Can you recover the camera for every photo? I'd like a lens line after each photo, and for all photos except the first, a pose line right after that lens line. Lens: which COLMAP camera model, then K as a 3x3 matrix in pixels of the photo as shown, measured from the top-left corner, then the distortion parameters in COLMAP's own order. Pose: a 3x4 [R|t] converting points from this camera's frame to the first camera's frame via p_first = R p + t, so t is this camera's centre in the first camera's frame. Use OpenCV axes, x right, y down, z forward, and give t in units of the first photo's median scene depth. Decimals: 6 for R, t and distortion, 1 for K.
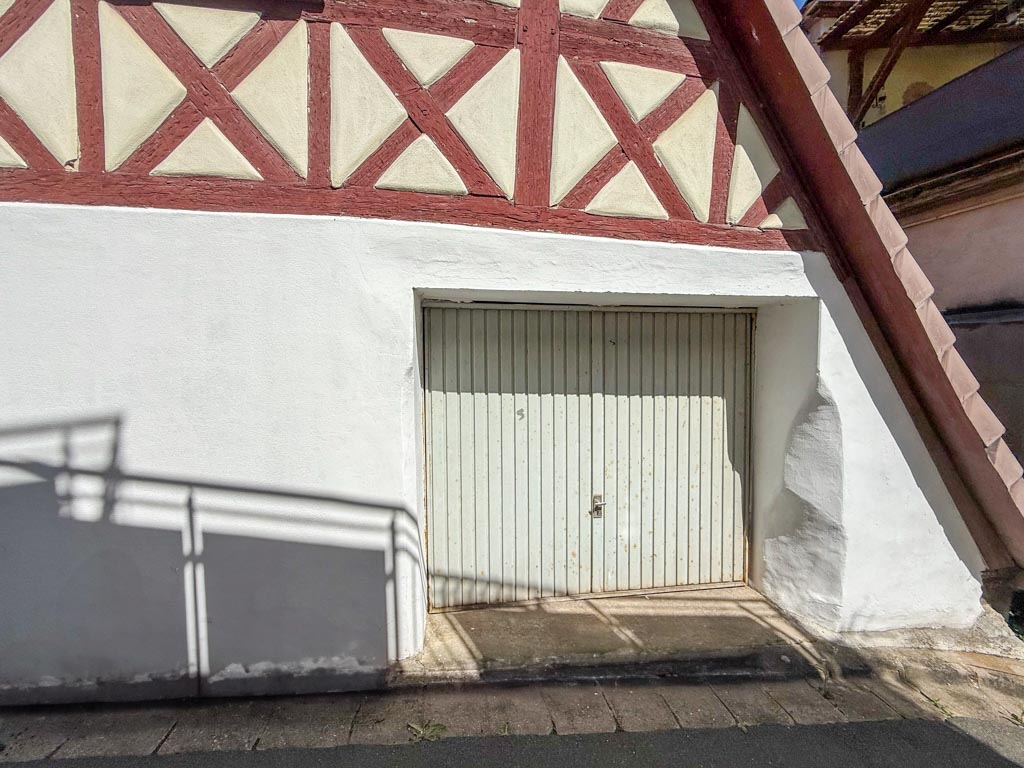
lens RADIAL K [[411.1, 0, 512.0], [0, 411.1, 384.0], [0, 0, 1]] dist [-0.001417, -0.000033]
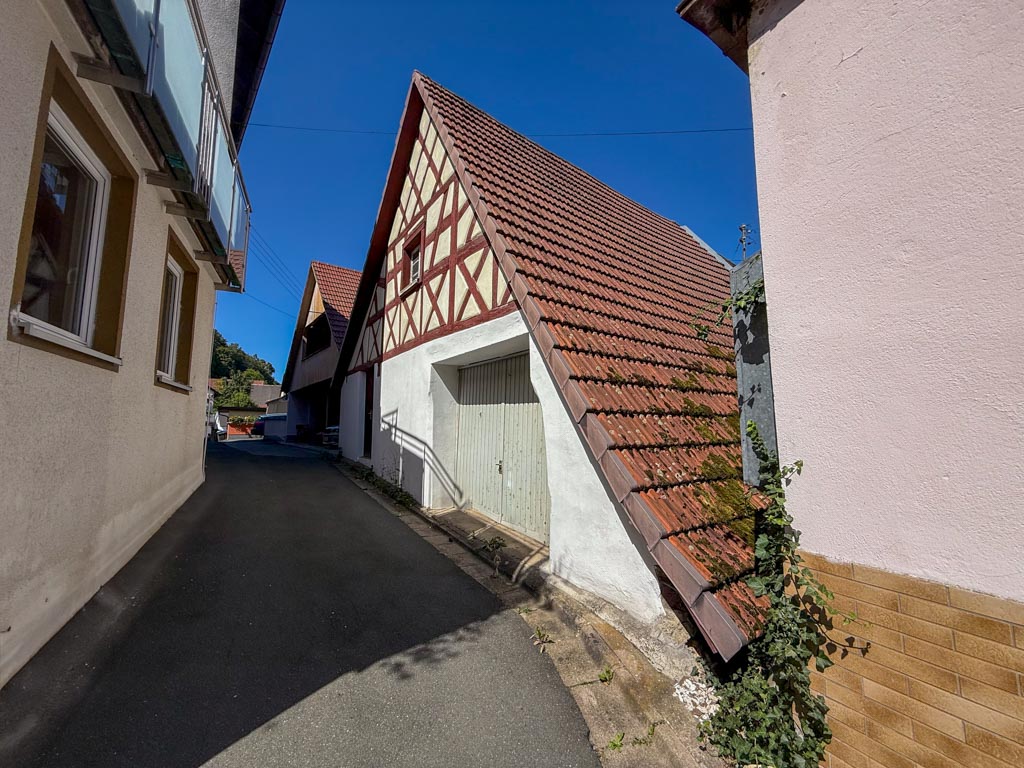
lens RADIAL K [[404.4, 0, 512.0], [0, 404.4, 384.0], [0, 0, 1]] dist [-0.000326, -0.000074]
pose [[0.448751, -0.094438, -0.888653, 2.236105], [-0.069604, 0.987686, -0.140111, 0.230866], [0.890942, 0.124729, 0.436652, 0.281224]]
